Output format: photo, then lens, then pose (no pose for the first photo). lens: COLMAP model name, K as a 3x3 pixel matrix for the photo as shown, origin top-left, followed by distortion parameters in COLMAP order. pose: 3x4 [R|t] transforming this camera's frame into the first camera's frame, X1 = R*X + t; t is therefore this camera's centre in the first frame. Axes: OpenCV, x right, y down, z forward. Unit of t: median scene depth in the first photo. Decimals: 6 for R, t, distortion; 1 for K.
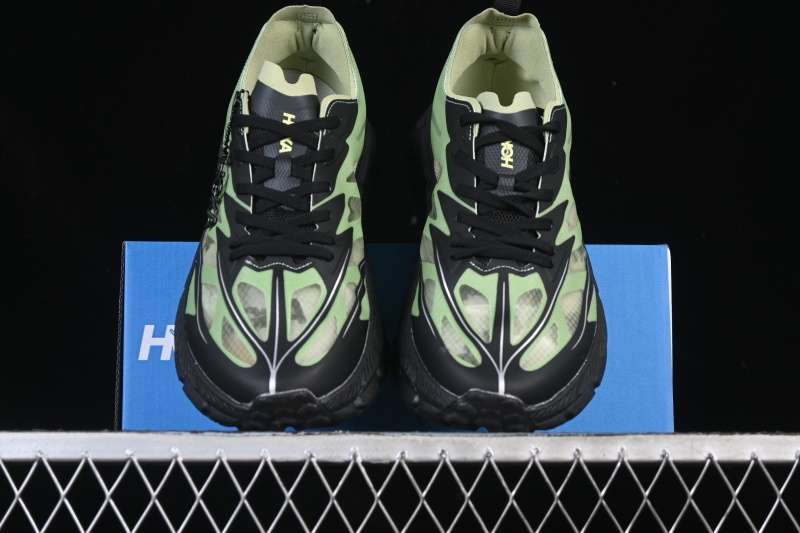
lens RADIAL K [[1715.6, 0, 400.0], [0, 1715.6, 266.5], [0, 0, 1]] dist [-0.049580, -0.133723]
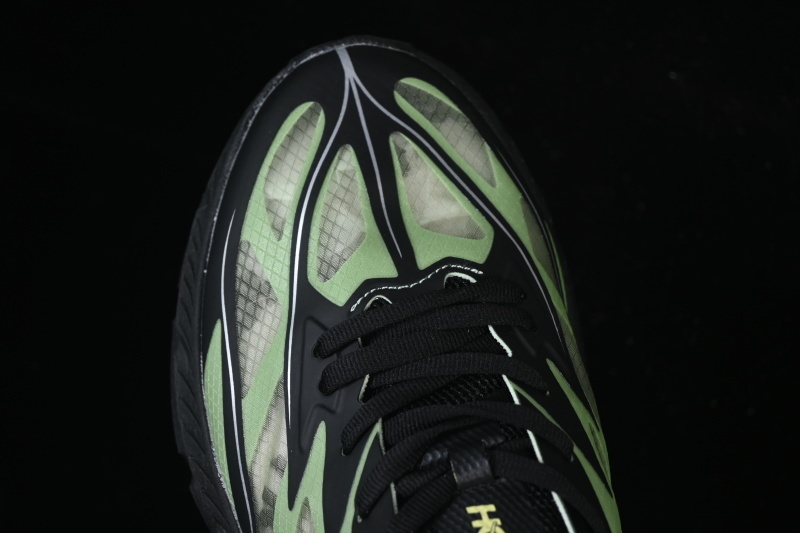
lens RADIAL K [[1715.6, 0, 400.0], [0, 1715.6, 266.5], [0, 0, 1]] dist [-0.049580, -0.133723]
pose [[-0.953300, 0.240905, -0.182163, 0.148137], [-0.276985, -0.456896, 0.845296, -0.392670], [0.120406, 0.856277, 0.502286, 0.761991]]
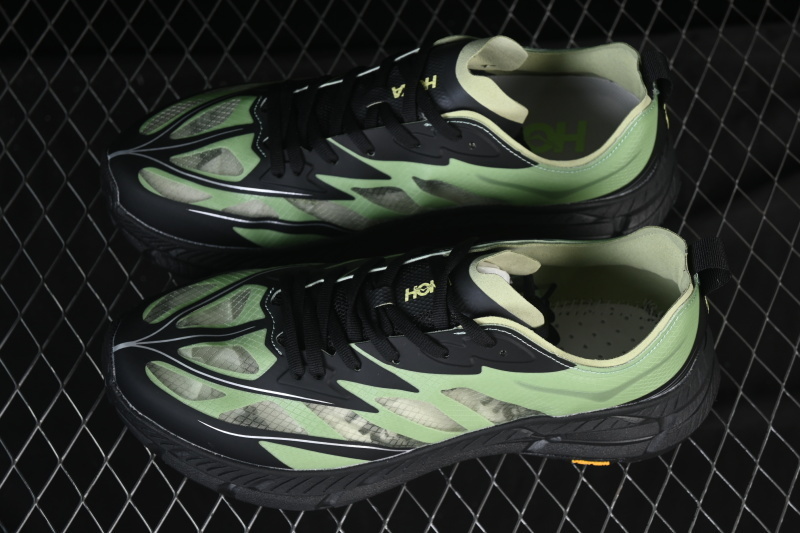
lens RADIAL K [[1715.6, 0, 400.0], [0, 1715.6, 266.5], [0, 0, 1]] dist [-0.049580, -0.133723]
pose [[0.156548, 0.806428, -0.570234, 0.542332], [-0.766578, 0.463258, 0.444692, -0.446476], [0.622777, 0.367513, 0.690712, 0.433494]]
